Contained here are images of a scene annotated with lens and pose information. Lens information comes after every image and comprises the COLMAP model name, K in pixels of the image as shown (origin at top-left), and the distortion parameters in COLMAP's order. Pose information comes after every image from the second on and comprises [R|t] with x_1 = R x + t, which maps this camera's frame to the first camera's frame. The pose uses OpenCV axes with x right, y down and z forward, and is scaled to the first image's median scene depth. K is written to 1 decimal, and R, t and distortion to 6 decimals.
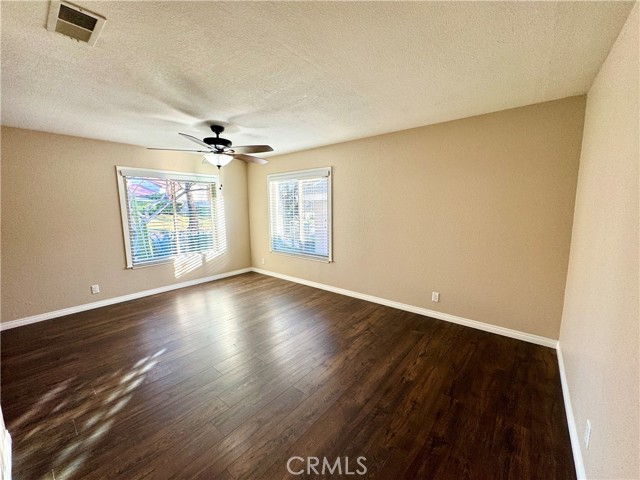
lens RADIAL K [[255.6, 0, 320.8], [0, 255.6, 240.2], [0, 0, 1]] dist [-0.001658, 0.000942]
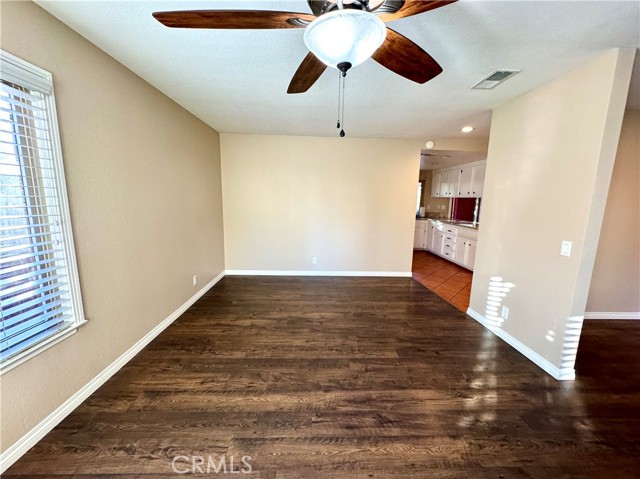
lens RADIAL K [[255.6, 0, 320.9], [0, 255.6, 241.6], [0, 0, 1]] dist [-0.001658, 0.000942]
pose [[-0.663389, -0.129937, 0.736907, -0.530988], [0.084478, 0.965506, 0.246296, -0.118661], [-0.743491, 0.225642, -0.629529, 1.038364]]
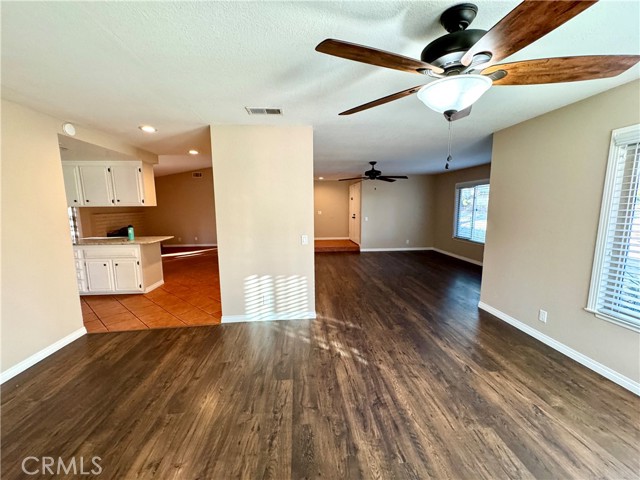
lens RADIAL K [[255.6, 0, 319.0], [0, 255.6, 241.2], [0, 0, 1]] dist [-0.001658, 0.000942]
pose [[-0.711012, 0.109595, -0.694587, 0.061343], [-0.080320, 0.968657, 0.235058, -0.131669], [0.698578, 0.222918, -0.679924, 0.949652]]
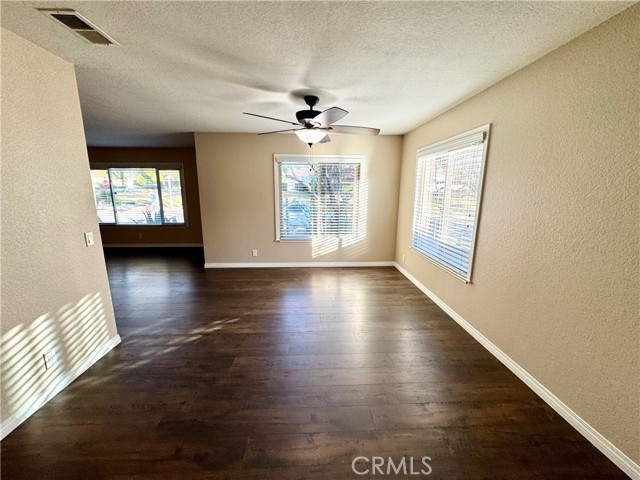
lens RADIAL K [[255.6, 0, 319.6], [0, 255.6, 241.7], [0, 0, 1]] dist [-0.001658, 0.000942]
pose [[0.670630, 0.162446, -0.723786, 0.253385], [-0.111301, 0.986717, 0.118332, -0.052329], [0.733394, 0.001201, 0.679803, 0.340767]]
